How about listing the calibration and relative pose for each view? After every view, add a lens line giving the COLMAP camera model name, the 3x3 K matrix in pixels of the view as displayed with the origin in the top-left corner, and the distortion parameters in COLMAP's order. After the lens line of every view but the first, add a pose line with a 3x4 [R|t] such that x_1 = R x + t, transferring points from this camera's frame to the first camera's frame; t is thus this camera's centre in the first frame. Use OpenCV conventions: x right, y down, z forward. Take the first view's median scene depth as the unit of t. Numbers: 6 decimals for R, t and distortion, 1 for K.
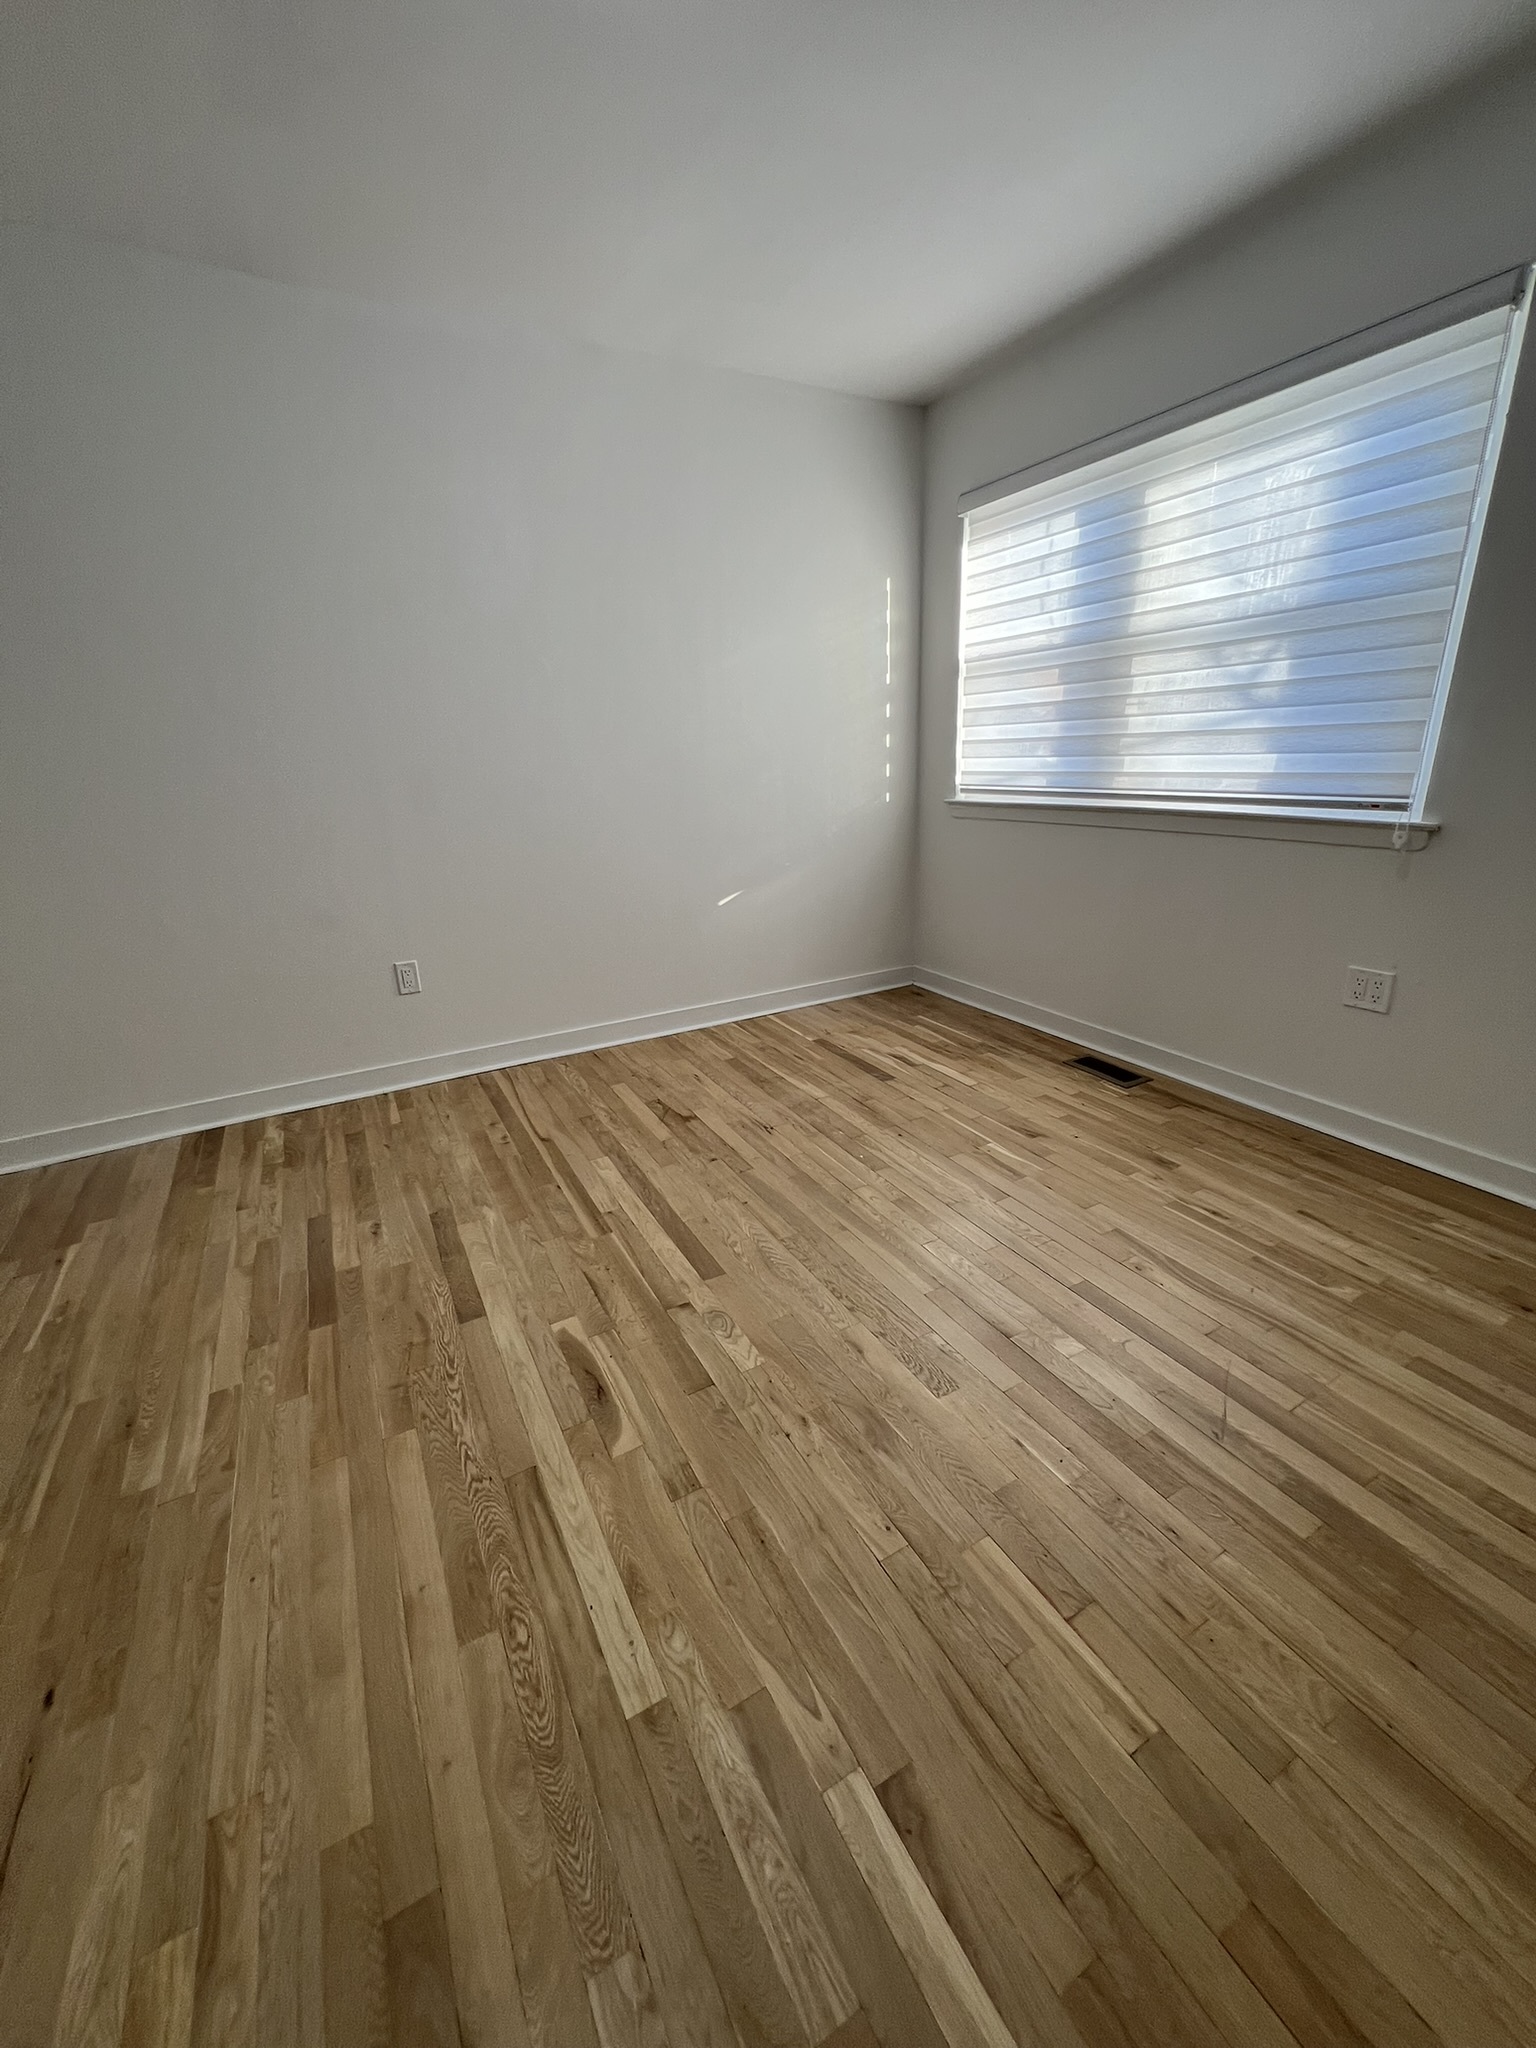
lens RADIAL K [[820.4, 0, 770.8], [0, 820.4, 1014.0], [0, 0, 1]] dist [-0.001535, -0.000411]
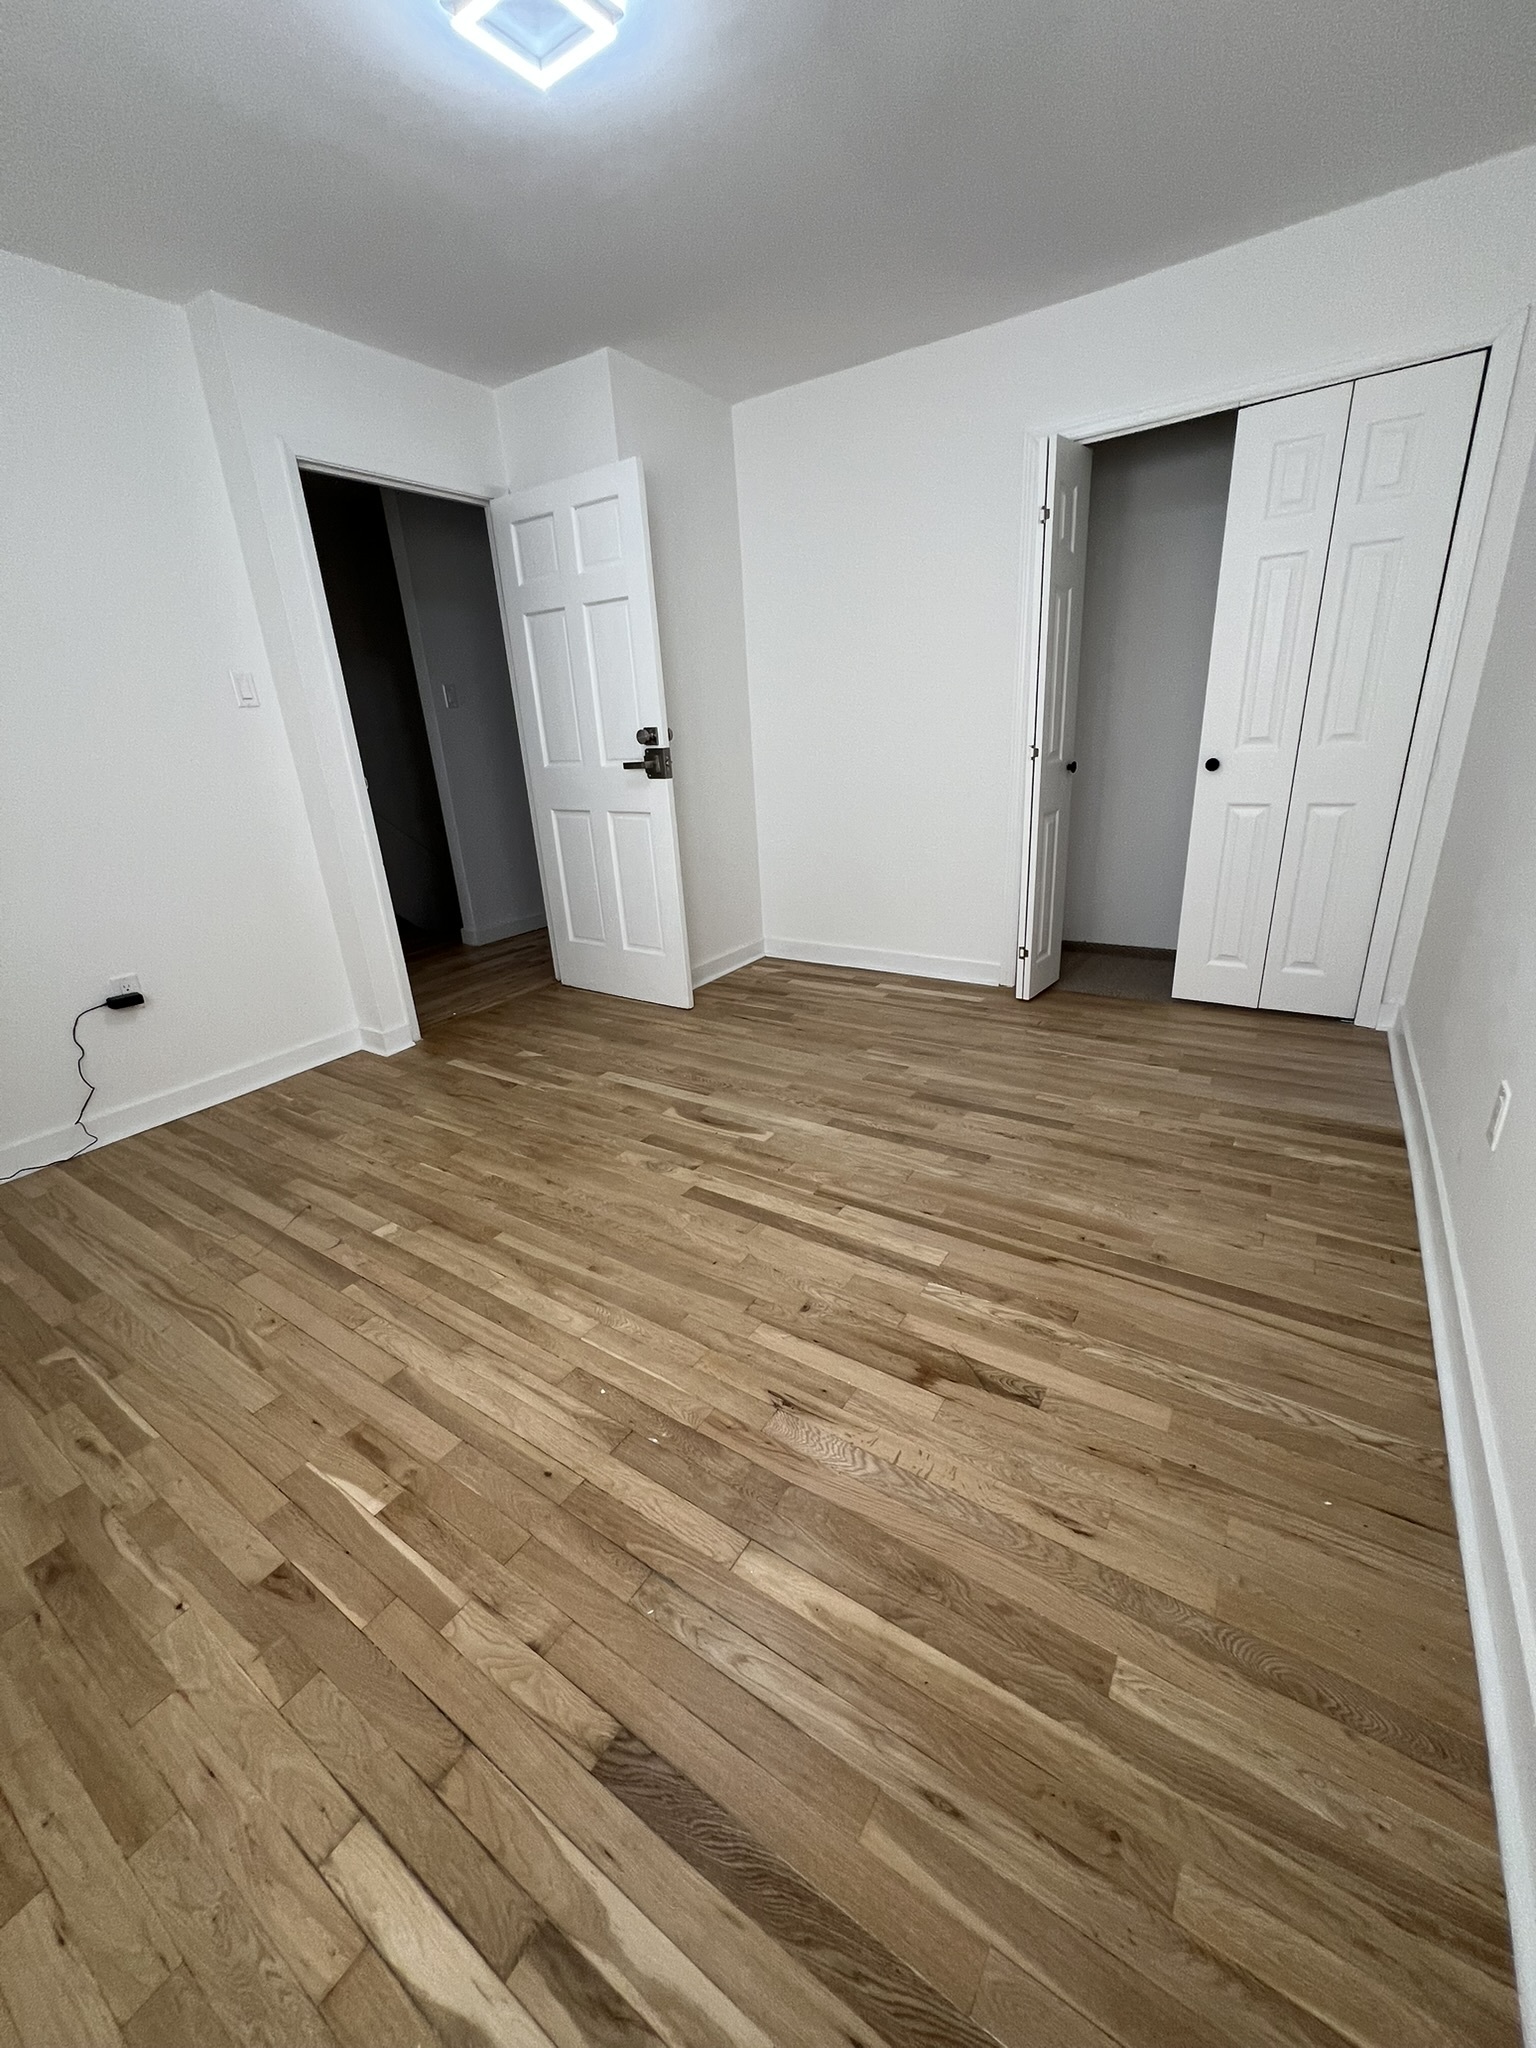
lens RADIAL K [[820.4, 0, 770.8], [0, 820.4, 1014.0], [0, 0, 1]] dist [-0.001535, -0.000411]
pose [[-0.885334, 0.231305, -0.403339, 0.192569], [-0.064640, 0.797822, 0.599417, -0.470981], [0.460441, 0.556756, -0.691387, 1.402476]]
